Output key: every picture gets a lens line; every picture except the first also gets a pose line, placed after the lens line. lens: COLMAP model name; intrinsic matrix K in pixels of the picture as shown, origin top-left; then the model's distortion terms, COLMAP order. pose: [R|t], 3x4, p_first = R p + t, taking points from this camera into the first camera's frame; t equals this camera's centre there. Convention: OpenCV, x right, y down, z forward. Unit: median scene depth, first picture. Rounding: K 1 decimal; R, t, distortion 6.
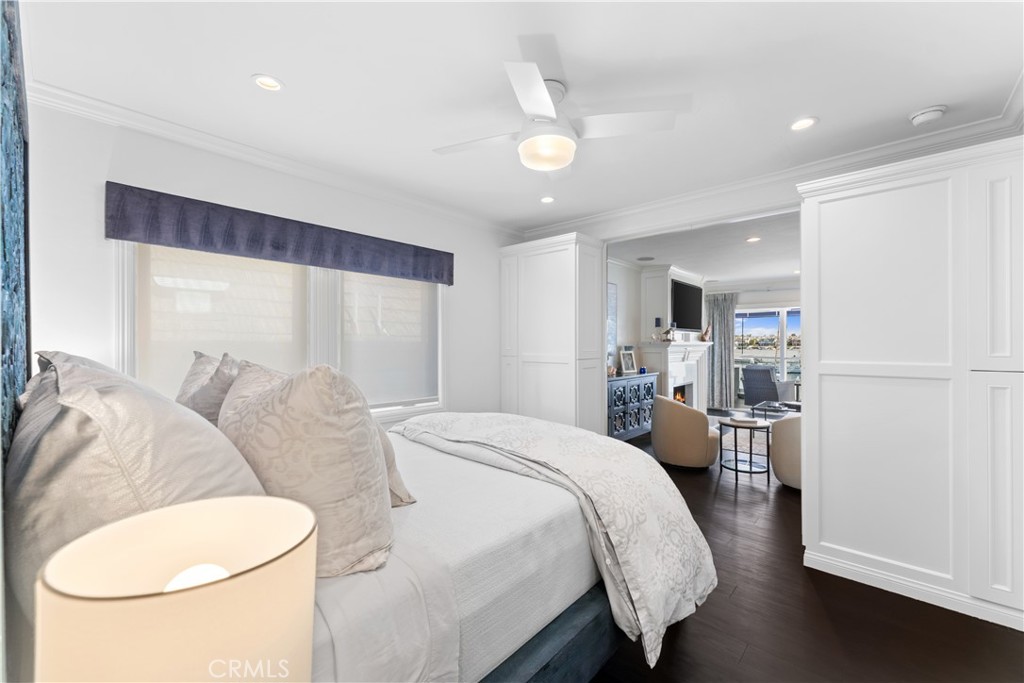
lens RADIAL K [[404.6, 0, 510.7], [0, 404.6, 341.2], [0, 0, 1]] dist [0.002941, 0.000087]
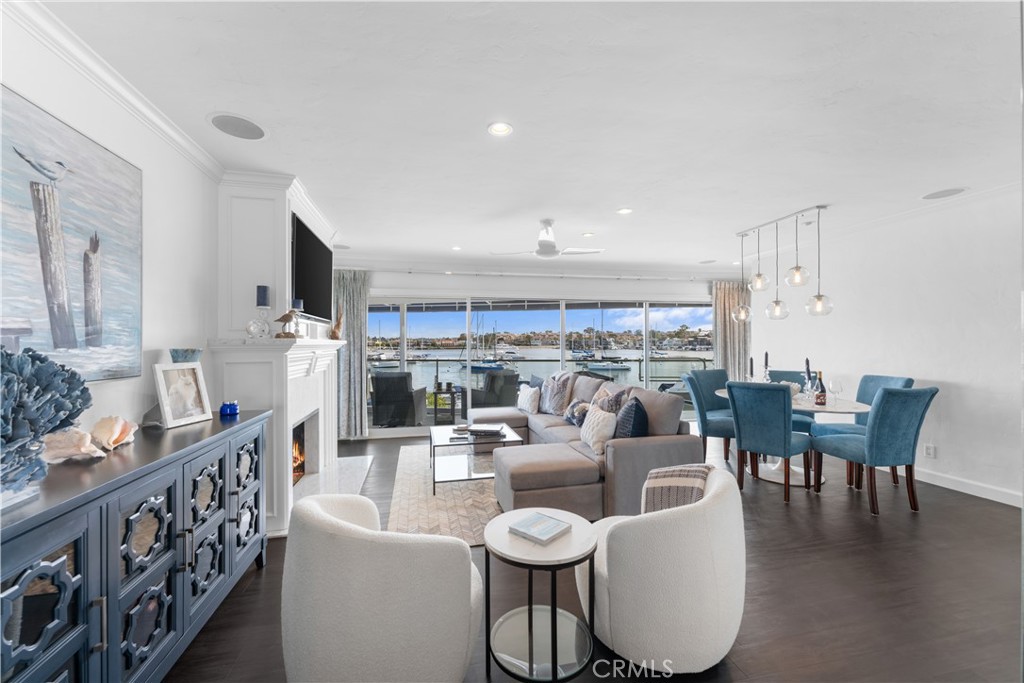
lens RADIAL K [[404.6, 0, 510.6], [0, 404.6, 340.6], [0, 0, 1]] dist [0.002941, 0.000087]
pose [[0.562150, 0.001910, 0.827033, 0.142108], [0.000139, 0.999997, -0.002404, 0.005016], [-0.827035, 0.001466, 0.562148, 0.509968]]
